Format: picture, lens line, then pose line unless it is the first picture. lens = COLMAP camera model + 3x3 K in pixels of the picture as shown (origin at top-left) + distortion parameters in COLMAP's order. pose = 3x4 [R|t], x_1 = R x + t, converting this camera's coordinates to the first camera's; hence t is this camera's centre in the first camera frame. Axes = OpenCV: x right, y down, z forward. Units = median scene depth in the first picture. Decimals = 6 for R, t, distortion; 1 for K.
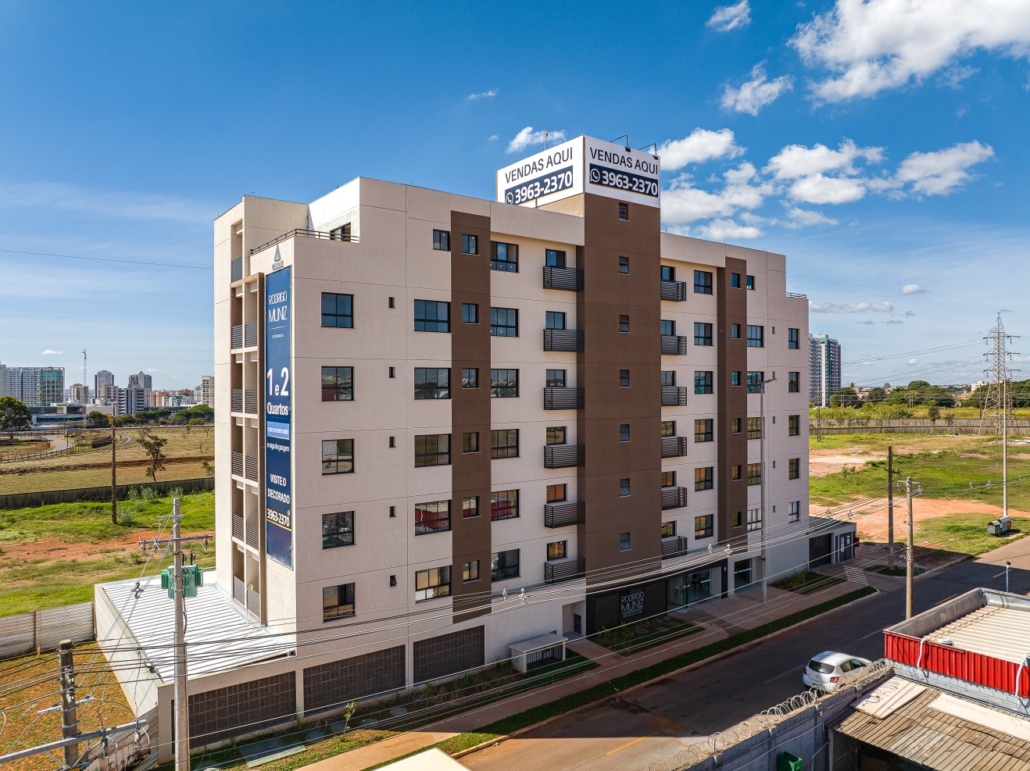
lens RADIAL K [[727.7, 0, 515.3], [0, 727.7, 383.1], [0, 0, 1]] dist [-0.054029, 0.028330]
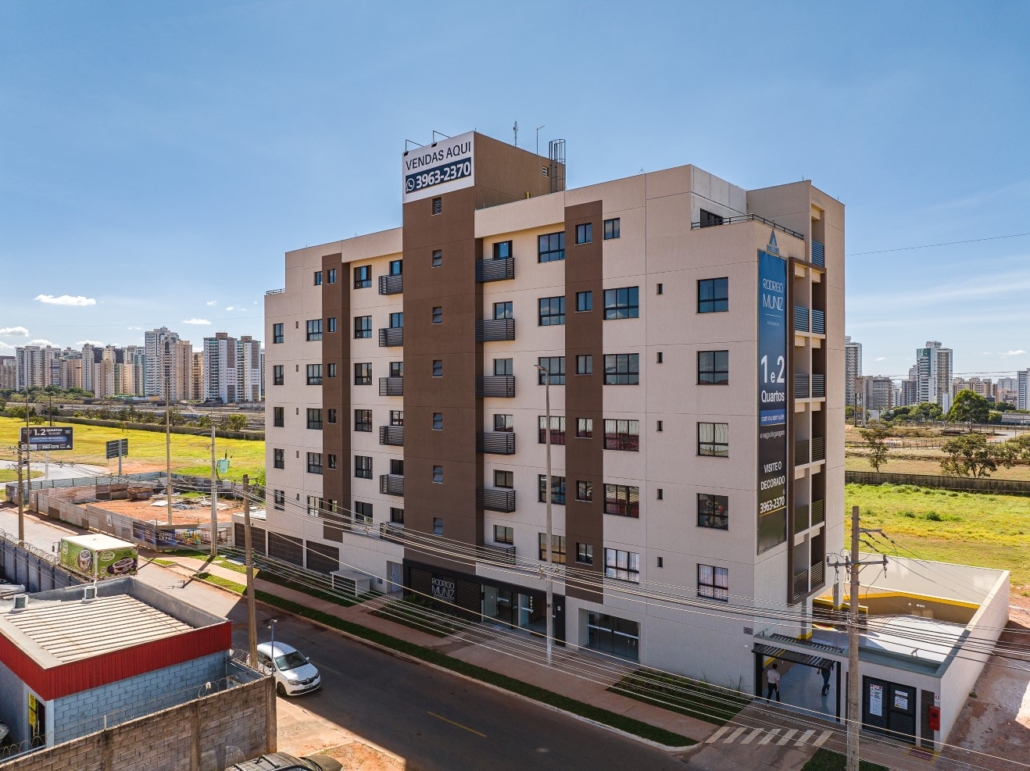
lens RADIAL K [[727.7, 0, 515.2], [0, 727.7, 389.0], [0, 0, 1]] dist [-0.054029, 0.028330]
pose [[0.204403, 0.012272, -0.978810, 1.243649], [0.003128, 0.999908, 0.013190, 0.010113], [0.978882, -0.005758, 0.204346, 0.944182]]
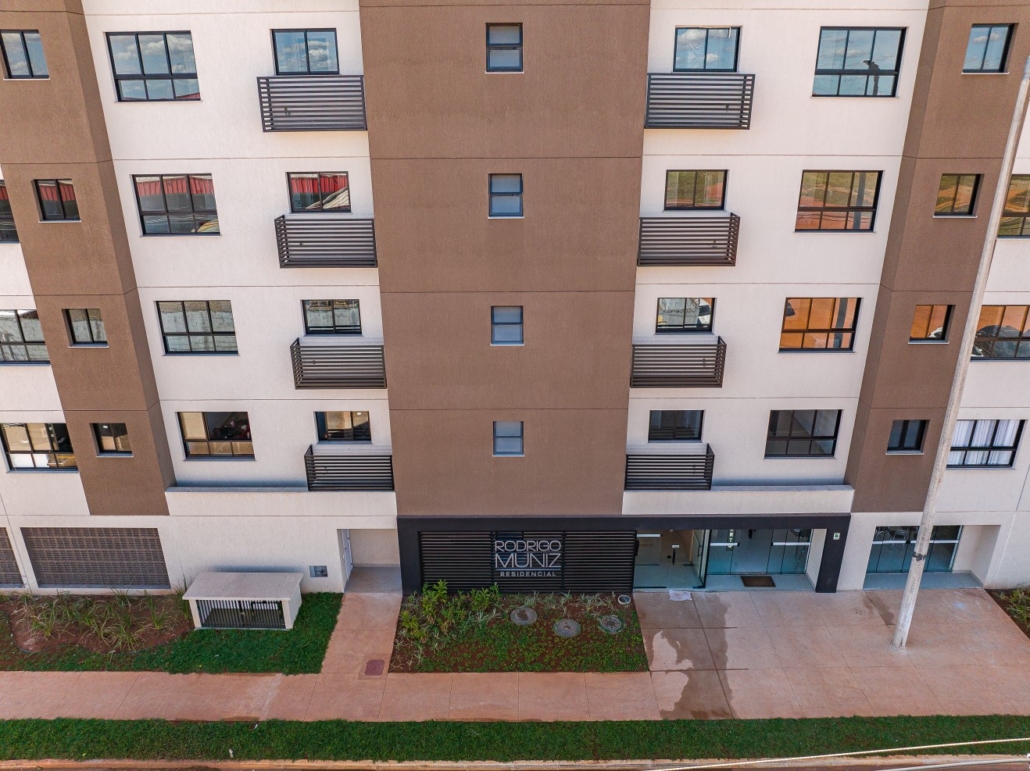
lens RADIAL K [[727.7, 0, 514.3], [0, 727.7, 382.8], [0, 0, 1]] dist [-0.054029, 0.028330]
pose [[0.793231, 0.228281, -0.564511, 0.426725], [0.002796, 0.925692, 0.378268, 0.013008], [0.608915, -0.301632, 0.733649, 0.711075]]
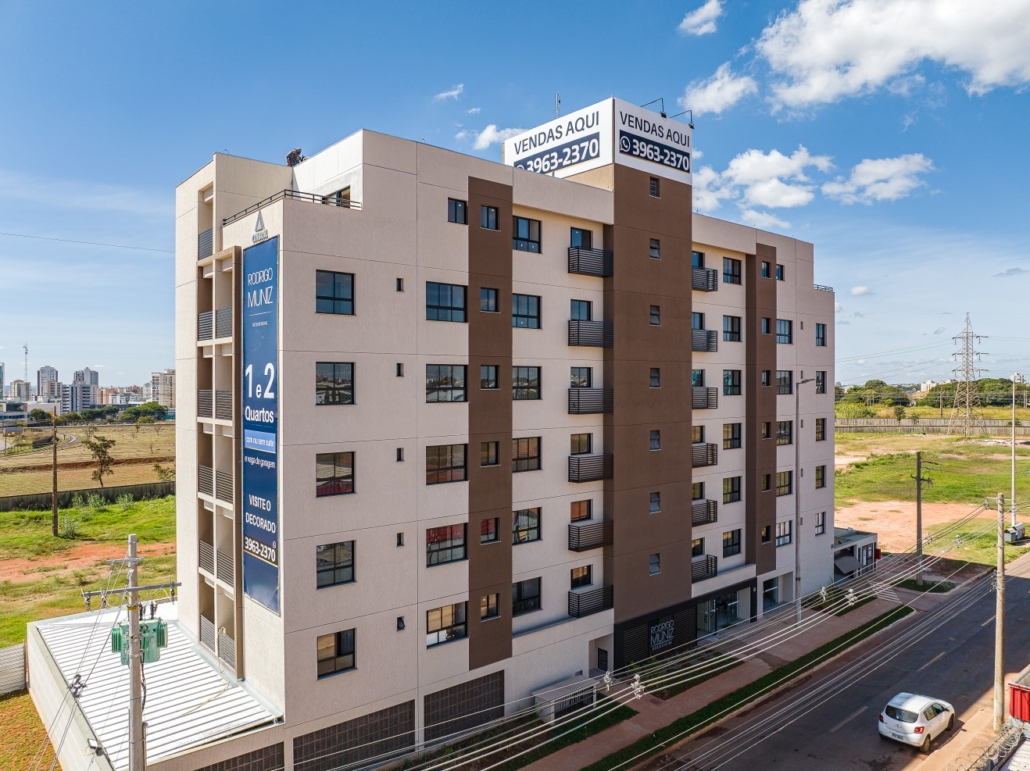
lens RADIAL K [[727.7, 0, 515.1], [0, 727.7, 383.3], [0, 0, 1]] dist [-0.054029, 0.028330]
pose [[0.998285, 0.003623, 0.058436, -0.072469], [-0.003809, 0.999988, 0.003070, -0.002005], [-0.058424, -0.003287, 0.998286, 0.143103]]
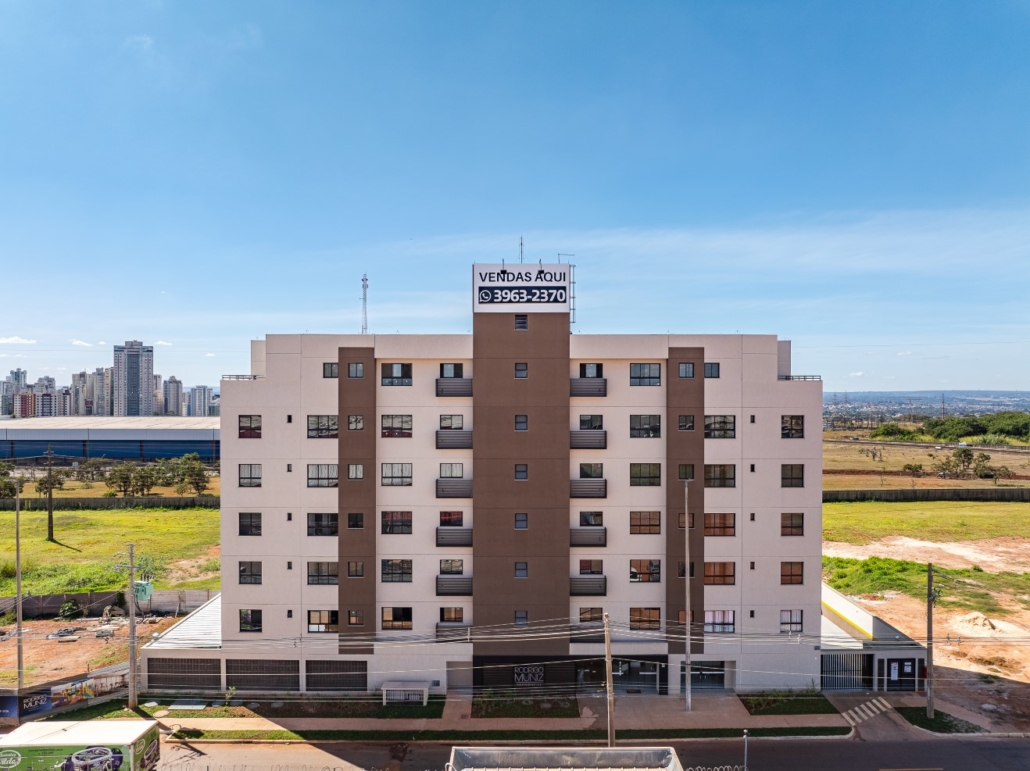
lens RADIAL K [[727.7, 0, 515.3], [0, 727.7, 382.5], [0, 0, 1]] dist [-0.054029, 0.028330]
pose [[0.794347, 0.001396, -0.607463, 0.863498], [-0.003222, 0.999993, -0.001915, -0.149729], [0.607456, 0.003479, 0.794346, 0.113782]]
